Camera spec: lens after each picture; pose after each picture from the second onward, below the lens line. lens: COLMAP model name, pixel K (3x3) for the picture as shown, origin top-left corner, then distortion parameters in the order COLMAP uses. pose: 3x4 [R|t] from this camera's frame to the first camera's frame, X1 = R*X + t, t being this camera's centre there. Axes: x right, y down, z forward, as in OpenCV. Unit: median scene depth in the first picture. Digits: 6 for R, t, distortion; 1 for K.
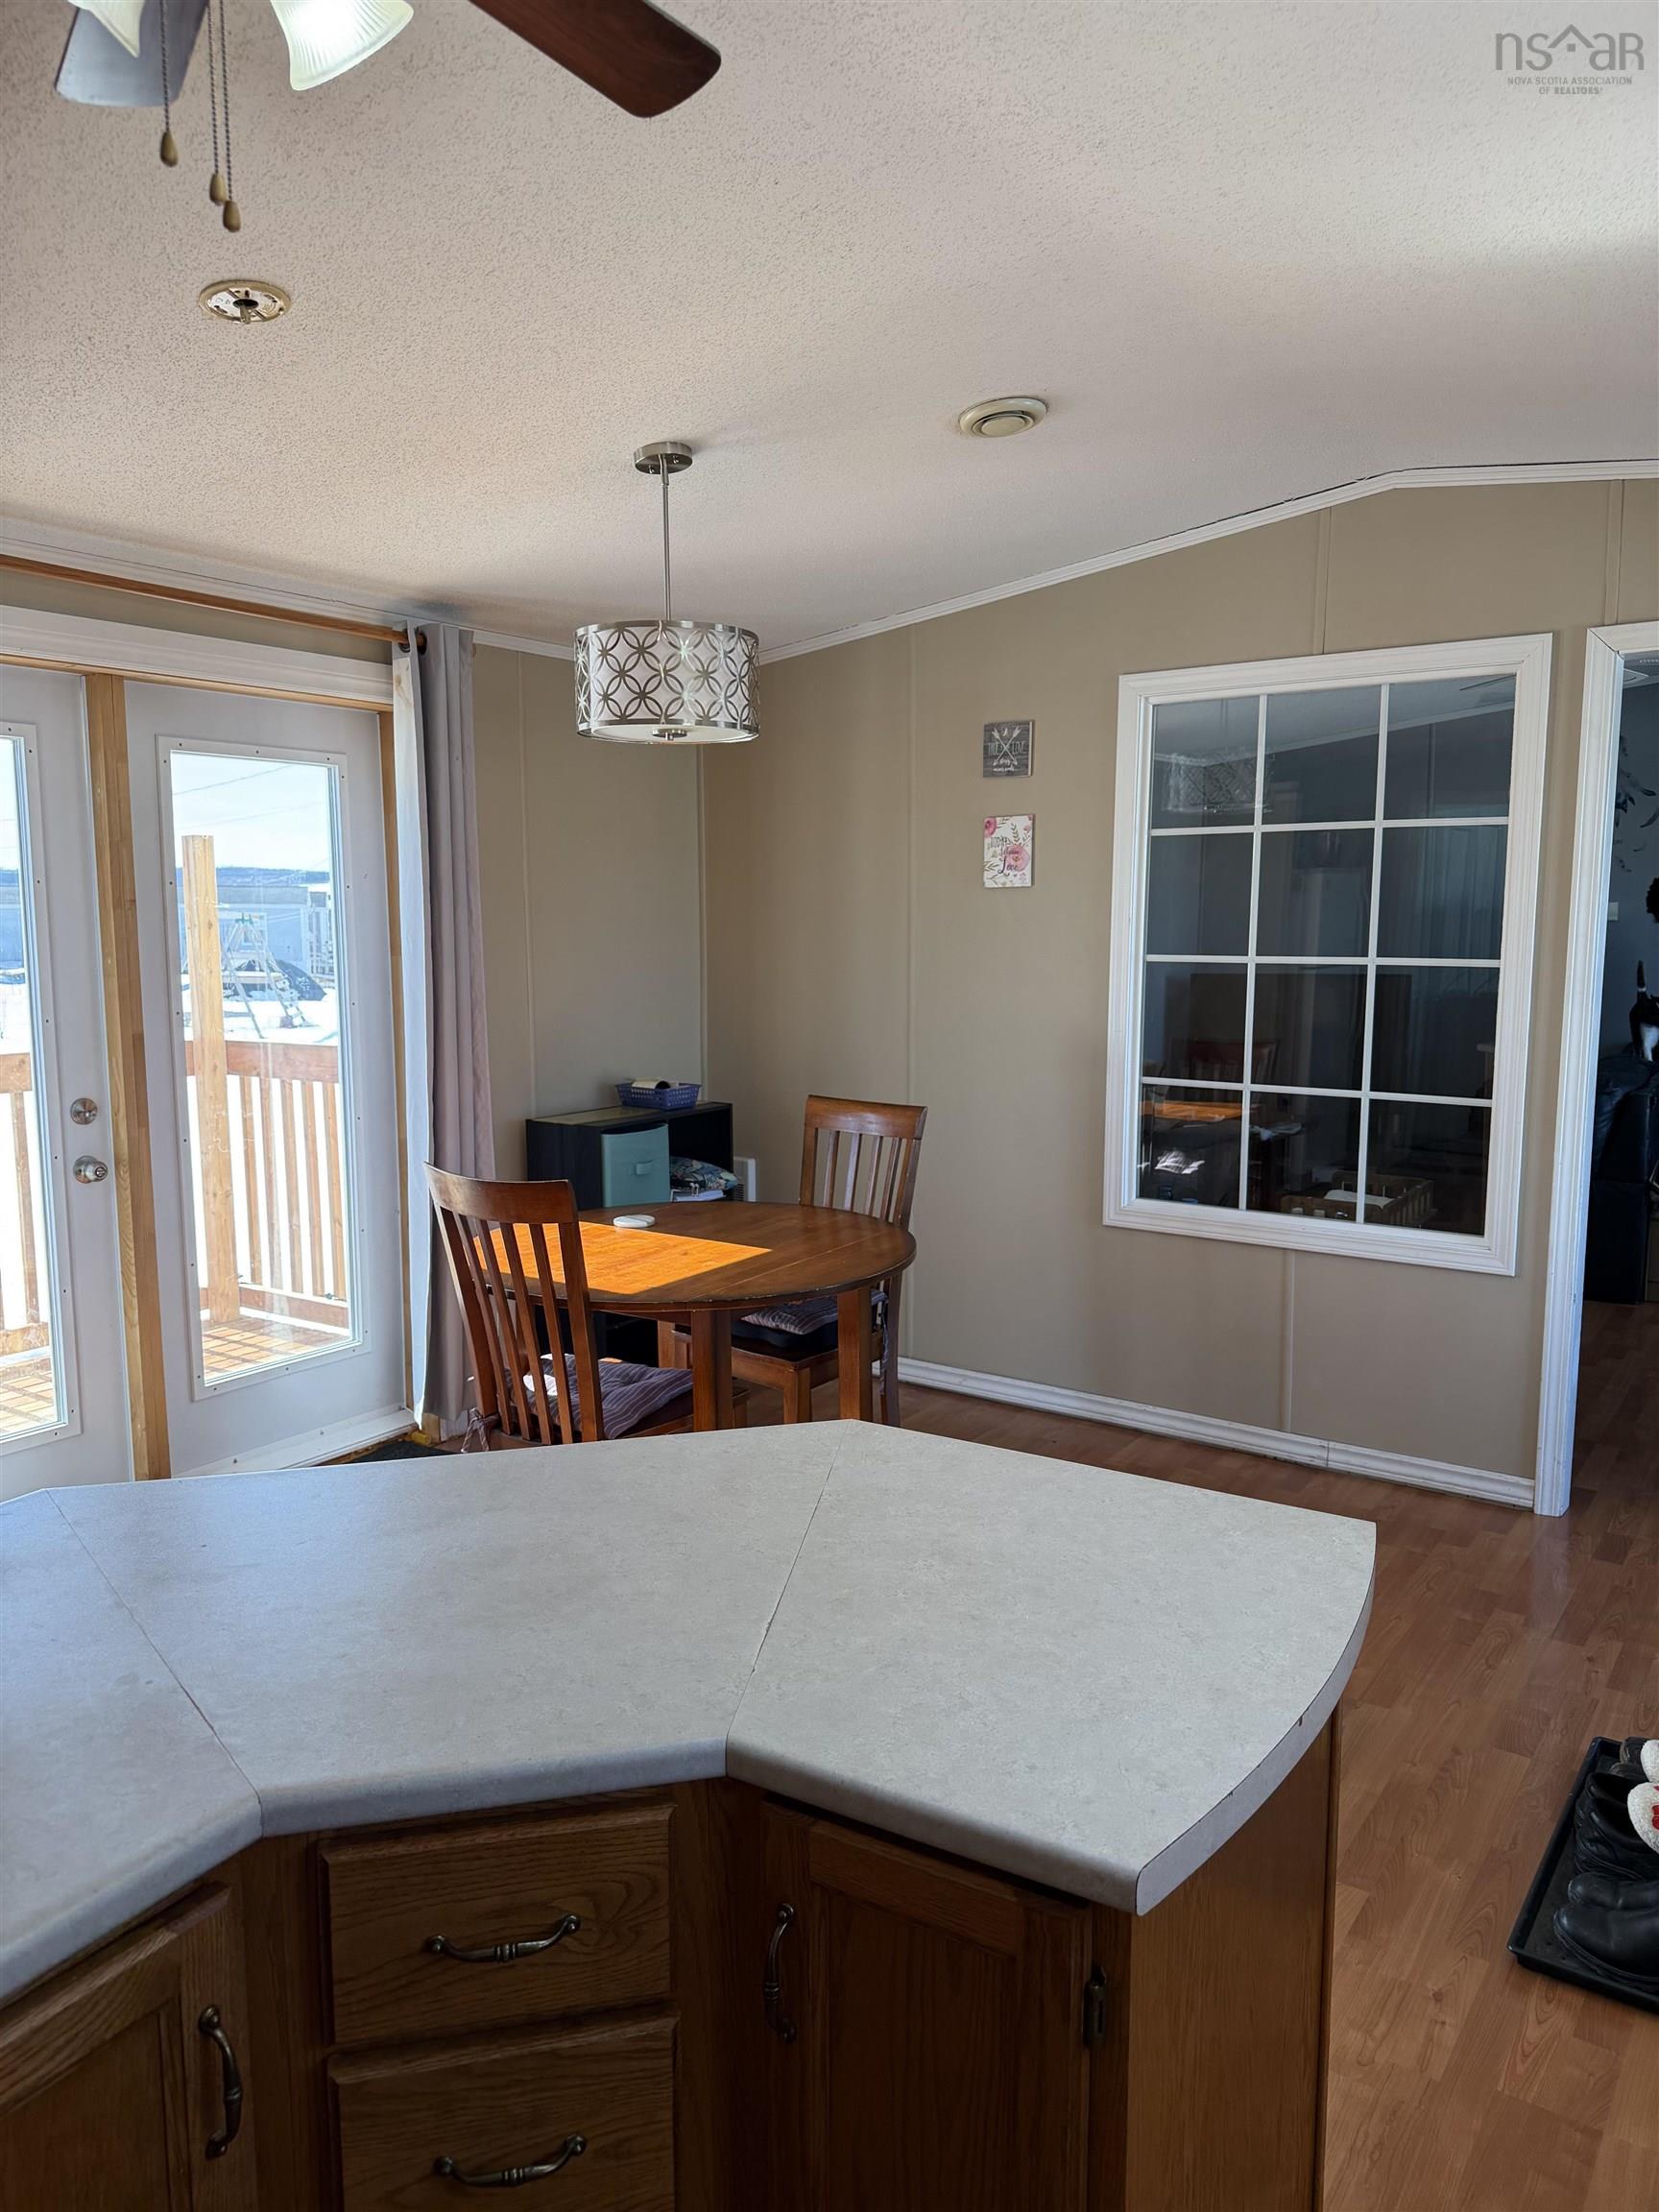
lens RADIAL K [[1583.7, 0, 853.2], [0, 1583.7, 1102.3], [0, 0, 1]] dist [0.140670, -0.099257]
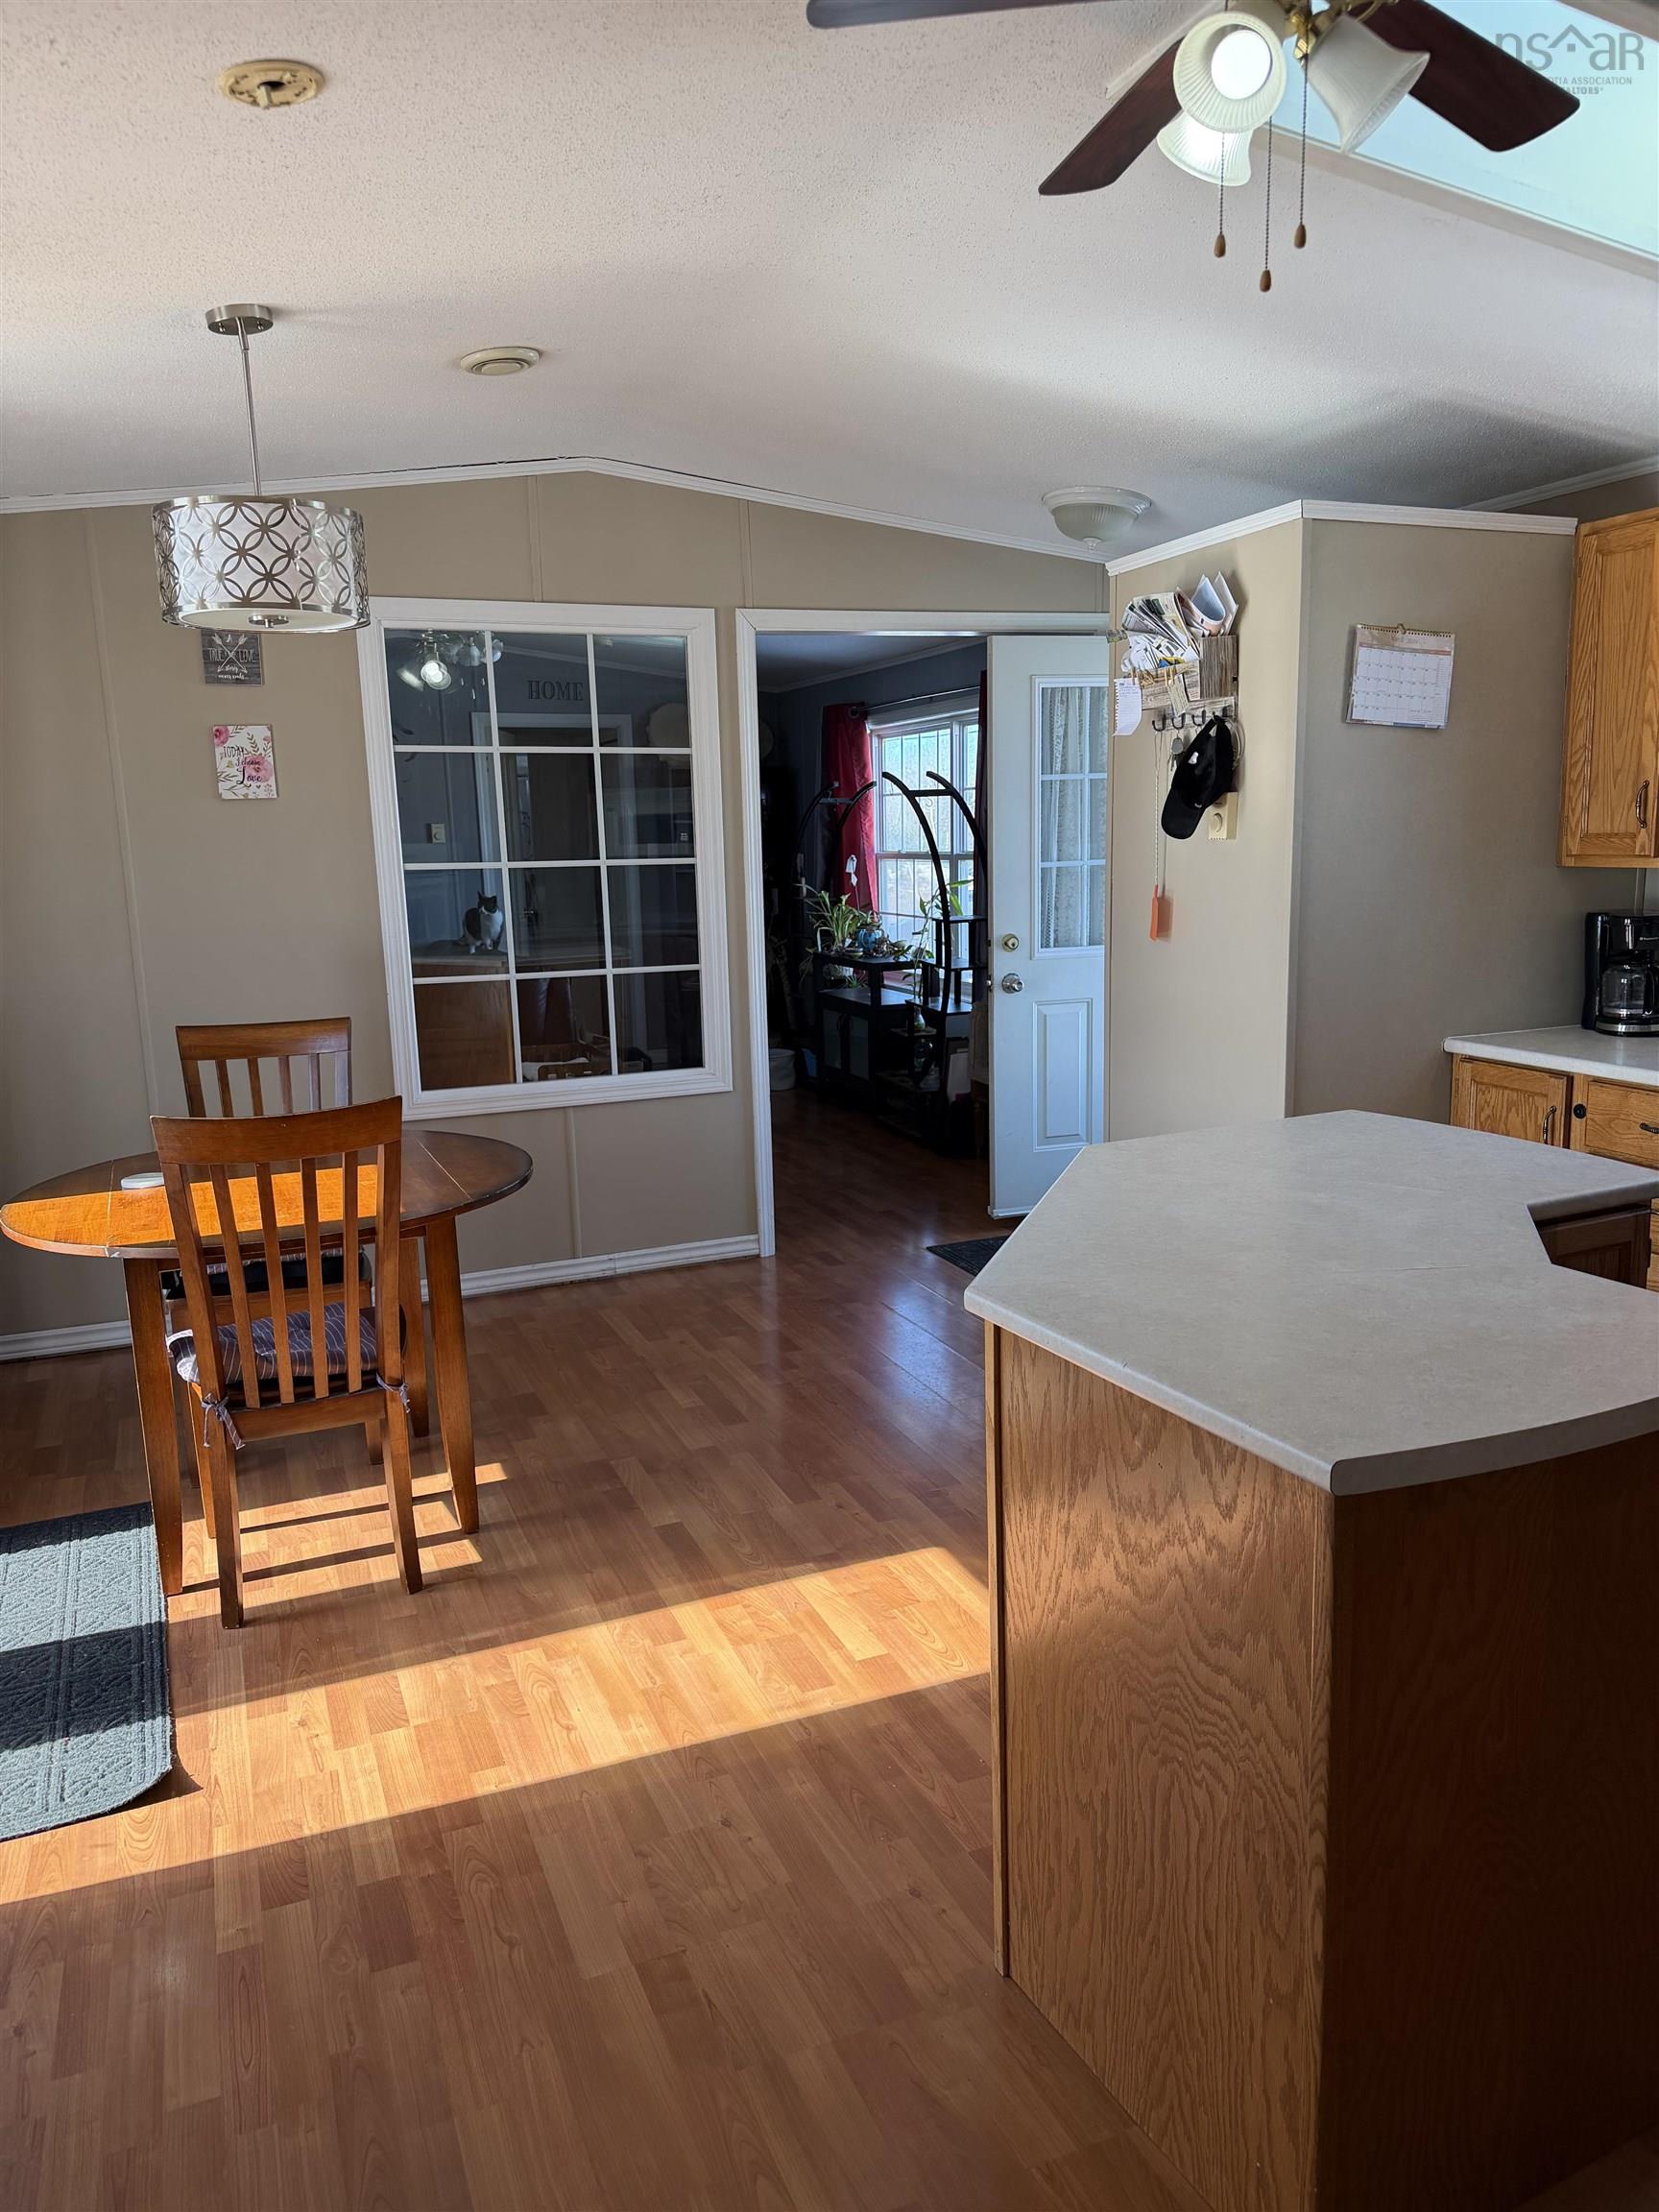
lens RADIAL K [[1546.7, 0, 814.0], [0, 1546.7, 1109.4], [0, 0, 1]] dist [0.141809, -0.248334]
pose [[0.563540, -0.159282, 0.810588, -0.571851], [0.127910, 0.986226, 0.104869, -0.004356], [-0.816126, 0.044584, 0.576151, 0.184853]]
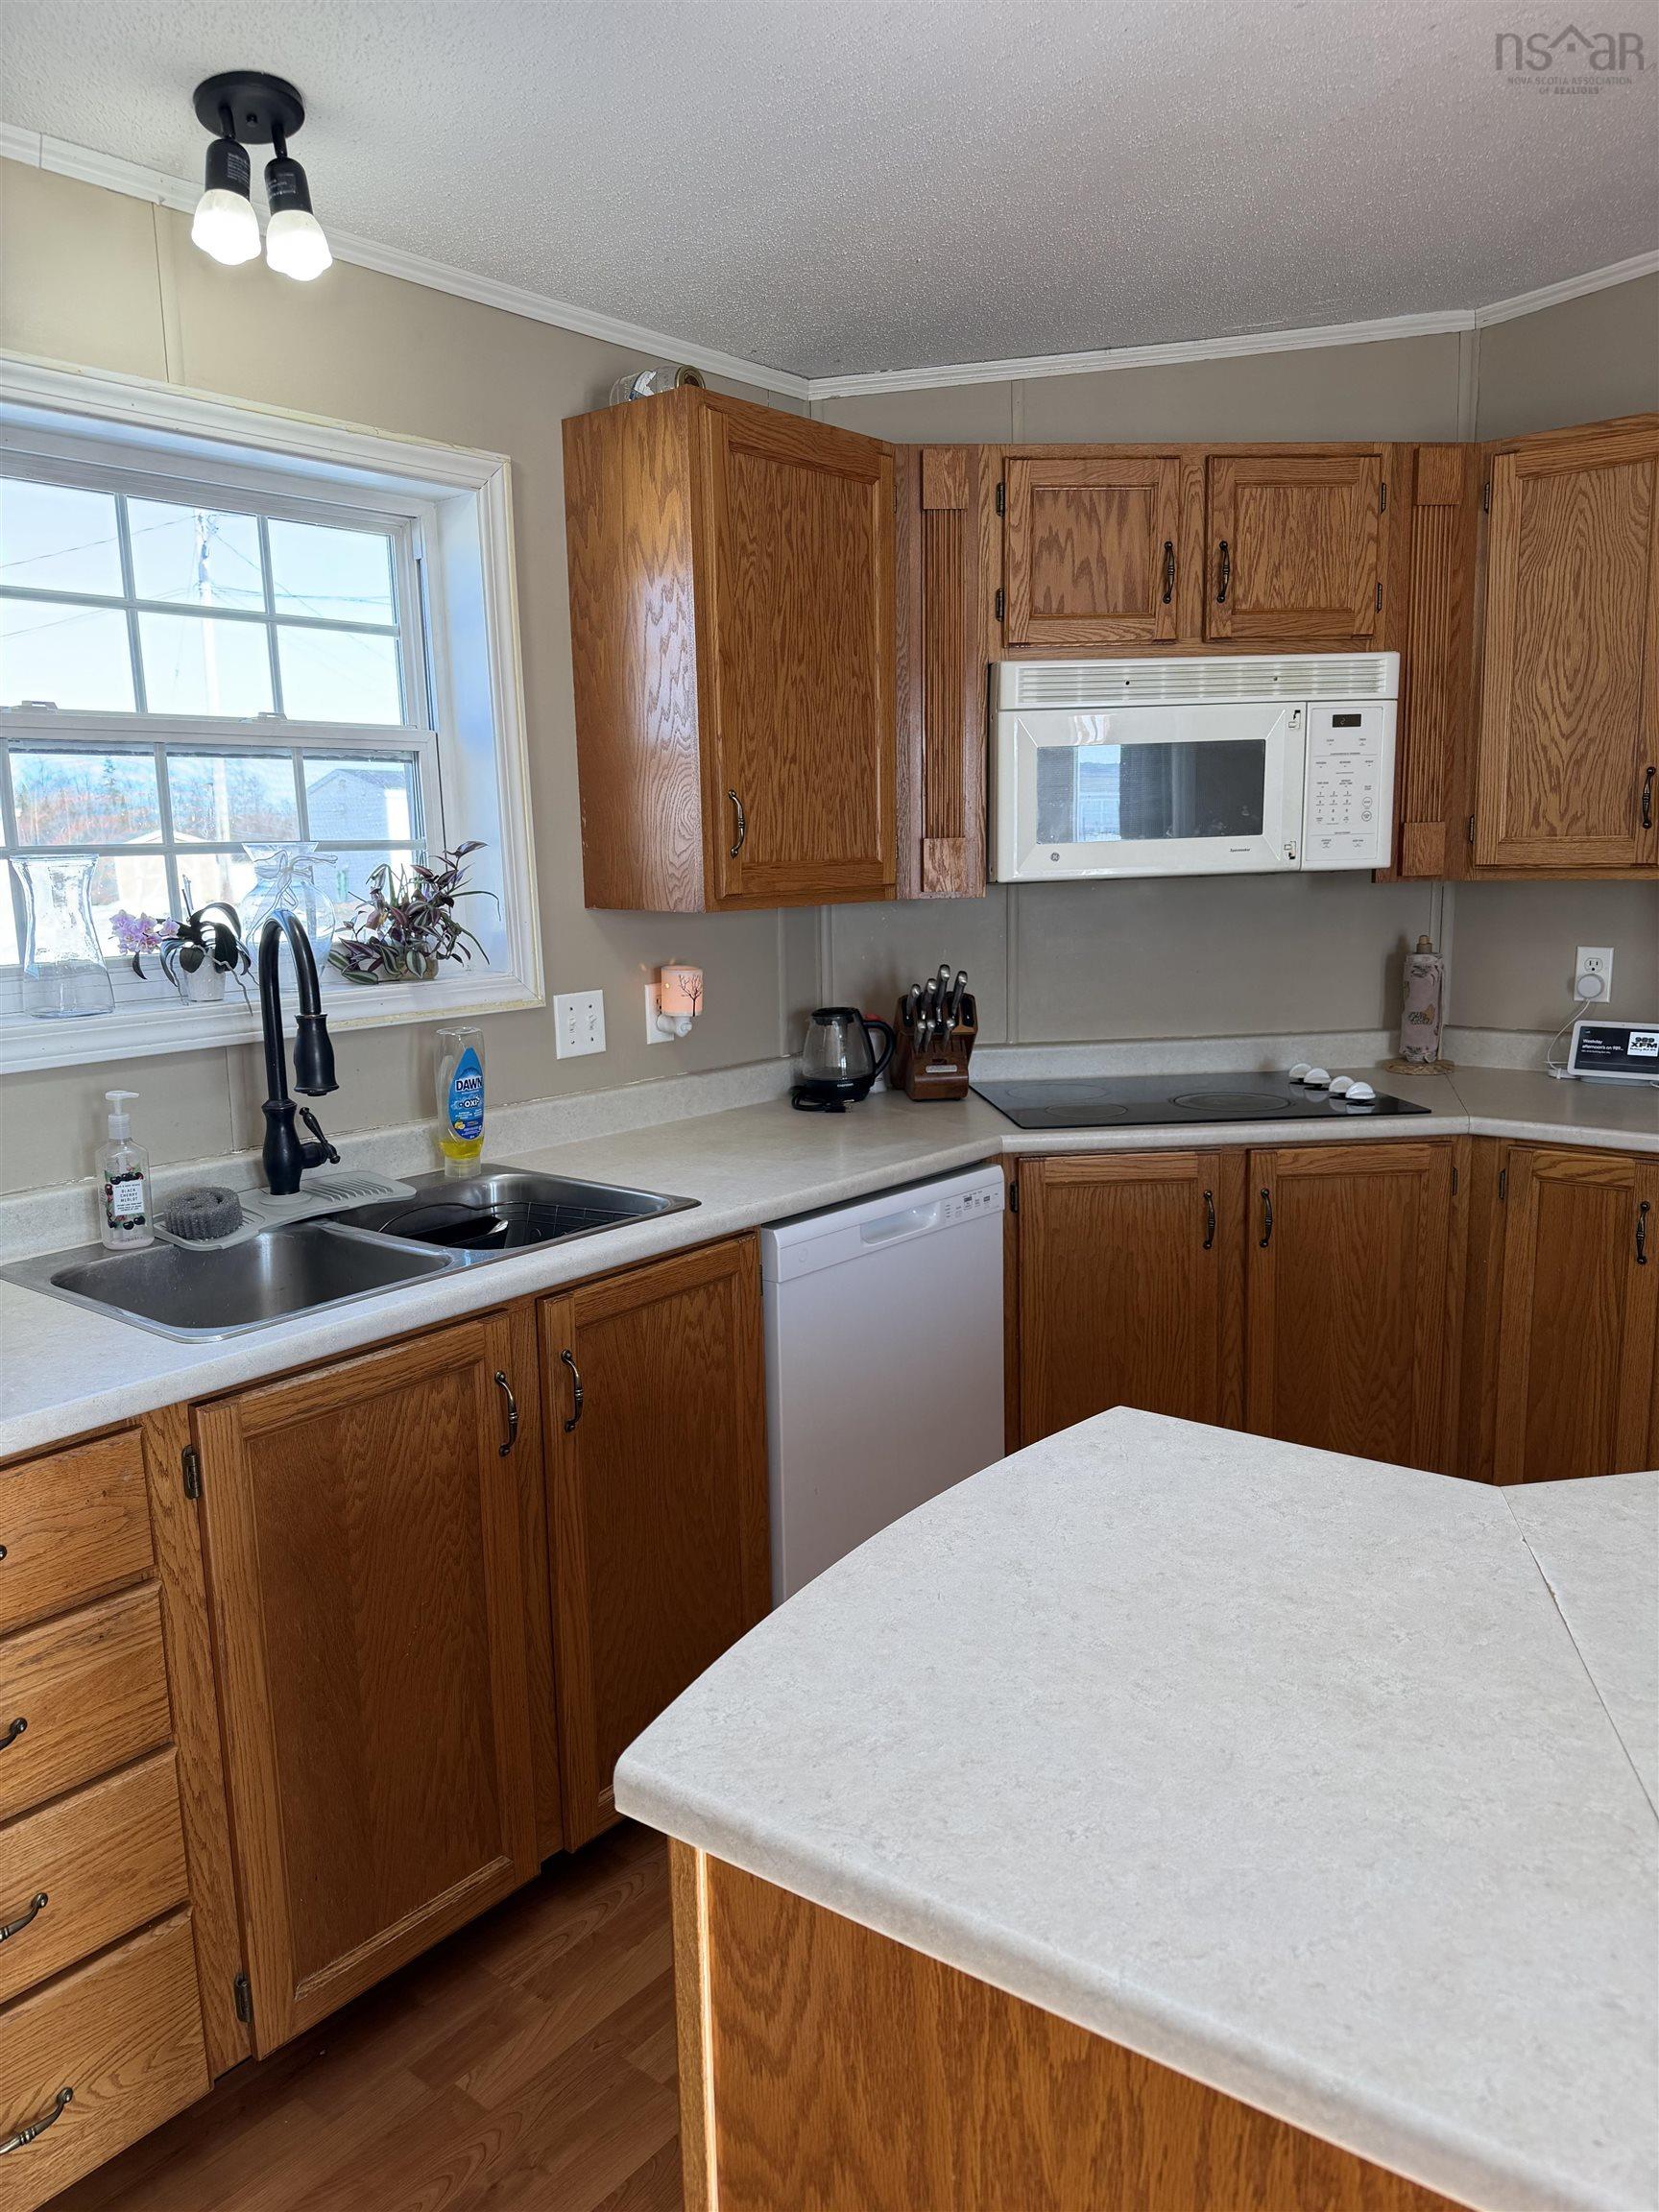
lens RADIAL K [[1556.7, 0, 823.0], [0, 1556.7, 1110.0], [0, 0, 1]] dist [0.055107, -0.073549]
pose [[-0.994813, 0.003797, 0.101652, 0.074523], [0.033342, 0.956271, 0.290577, -0.046259], [-0.096103, 0.292459, -0.951437, 0.561209]]
